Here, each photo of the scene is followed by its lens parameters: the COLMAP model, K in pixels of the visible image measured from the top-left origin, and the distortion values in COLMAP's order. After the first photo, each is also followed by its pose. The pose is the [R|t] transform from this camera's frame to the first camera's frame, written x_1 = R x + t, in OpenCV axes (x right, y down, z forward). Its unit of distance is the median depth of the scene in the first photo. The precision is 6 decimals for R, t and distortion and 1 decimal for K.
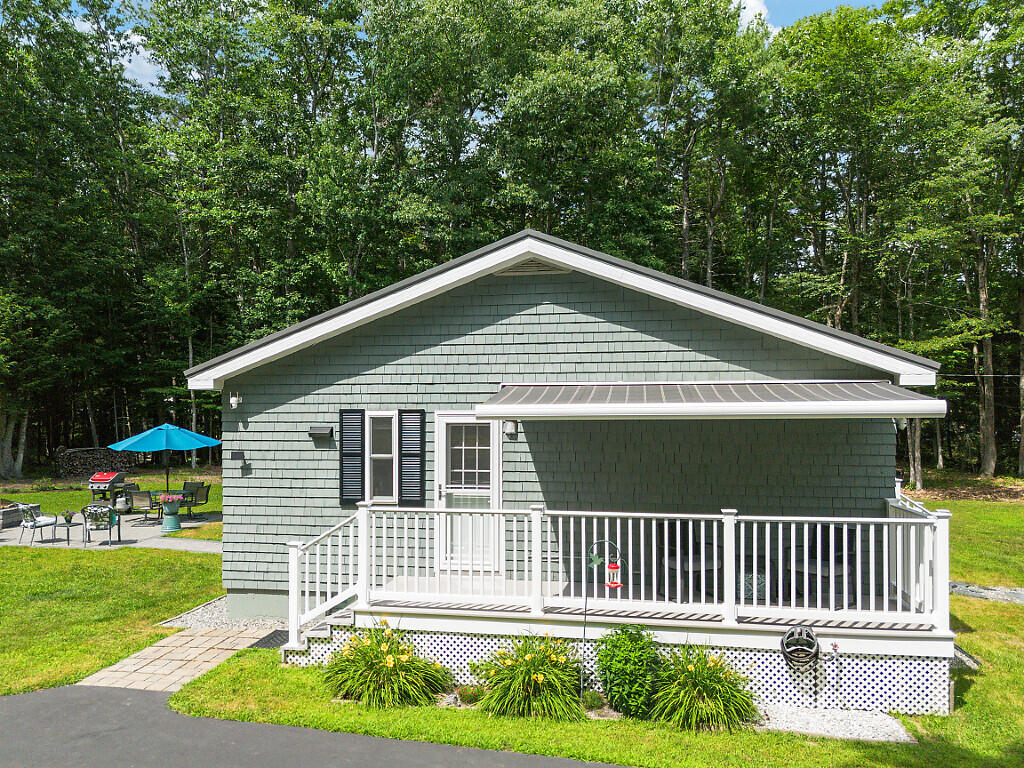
lens RADIAL K [[740.2, 0, 515.6], [0, 740.2, 416.5], [0, 0, 1]] dist [0.021593, -0.000652]
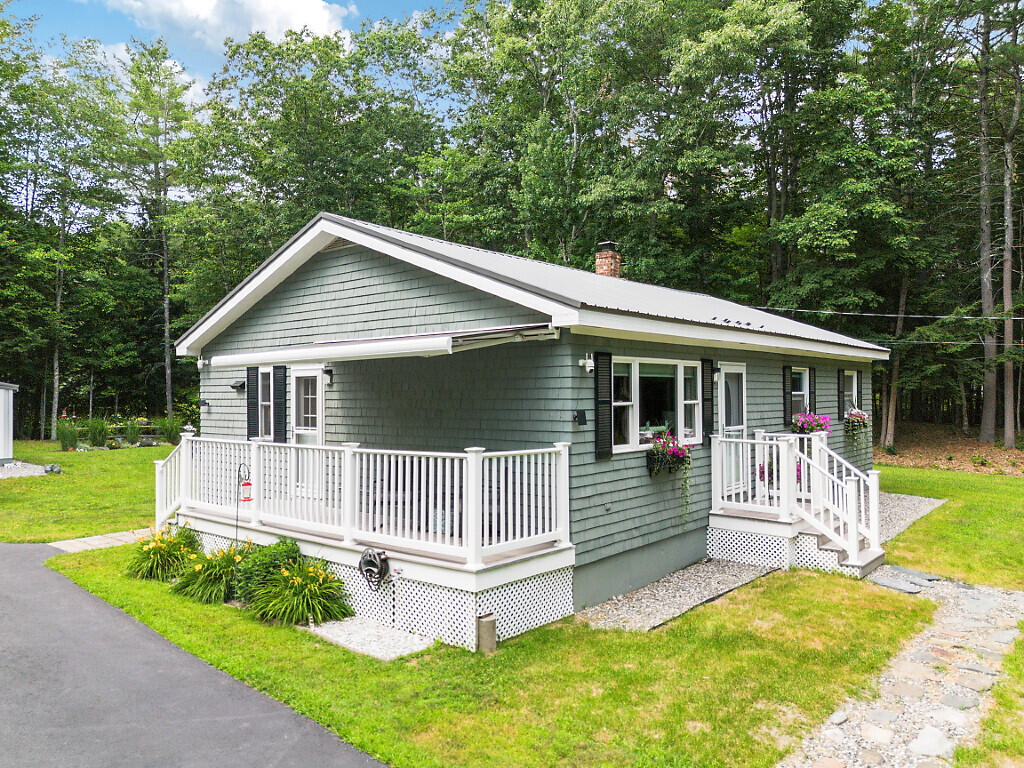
lens RADIAL K [[732.3, 0, 512.0], [0, 732.3, 384.0], [0, 0, 1]] dist [0.014537, -0.000421]
pose [[0.854155, -0.010371, -0.519916, 0.564167], [-0.000217, 0.999794, -0.020300, 0.031098], [0.520019, 0.017452, 0.853976, 0.091420]]
